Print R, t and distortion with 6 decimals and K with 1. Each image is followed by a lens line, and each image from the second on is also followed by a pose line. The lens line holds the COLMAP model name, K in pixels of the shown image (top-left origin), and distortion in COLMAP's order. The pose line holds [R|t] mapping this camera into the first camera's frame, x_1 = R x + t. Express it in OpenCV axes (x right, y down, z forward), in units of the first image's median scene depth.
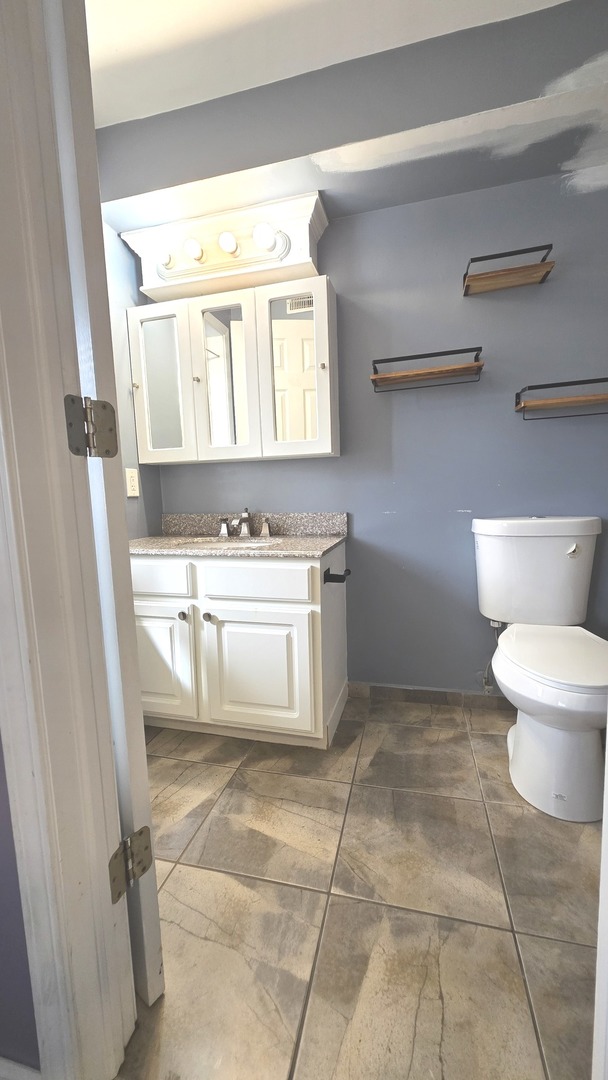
lens RADIAL K [[430.0, 0, 302.7], [0, 430.0, 541.5], [0, 0, 1]] dist [0.001854, -0.000101]
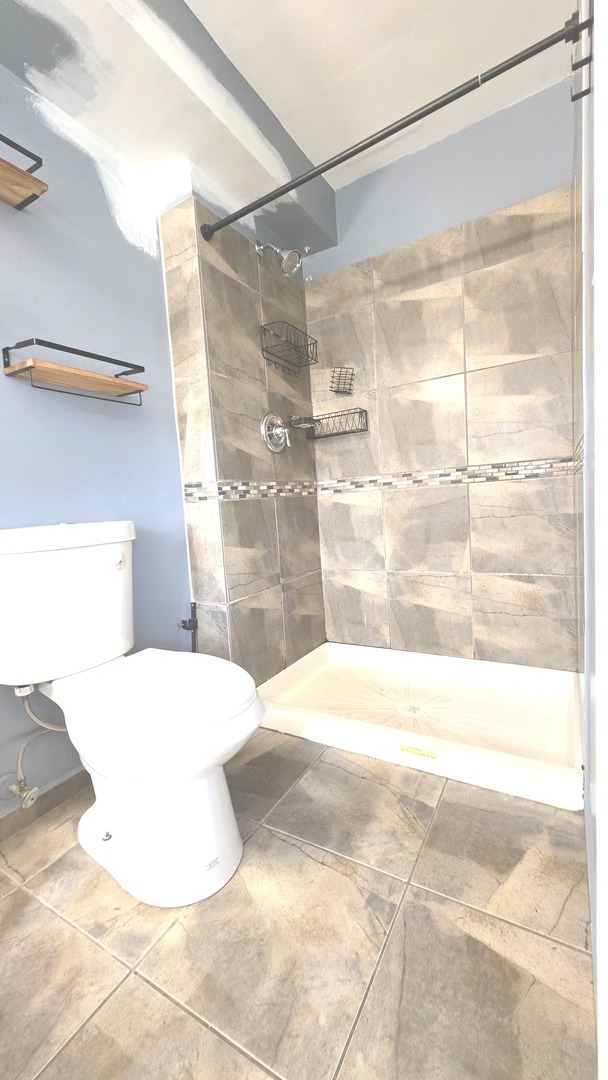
lens RADIAL K [[430.0, 0, 307.7], [0, 430.0, 541.8], [0, 0, 1]] dist [0.001854, -0.000101]
pose [[0.276032, -0.059611, 0.959298, -0.054016], [0.153907, 0.987937, 0.017105, 0.027801], [-0.948746, 0.142921, 0.281877, 0.443364]]
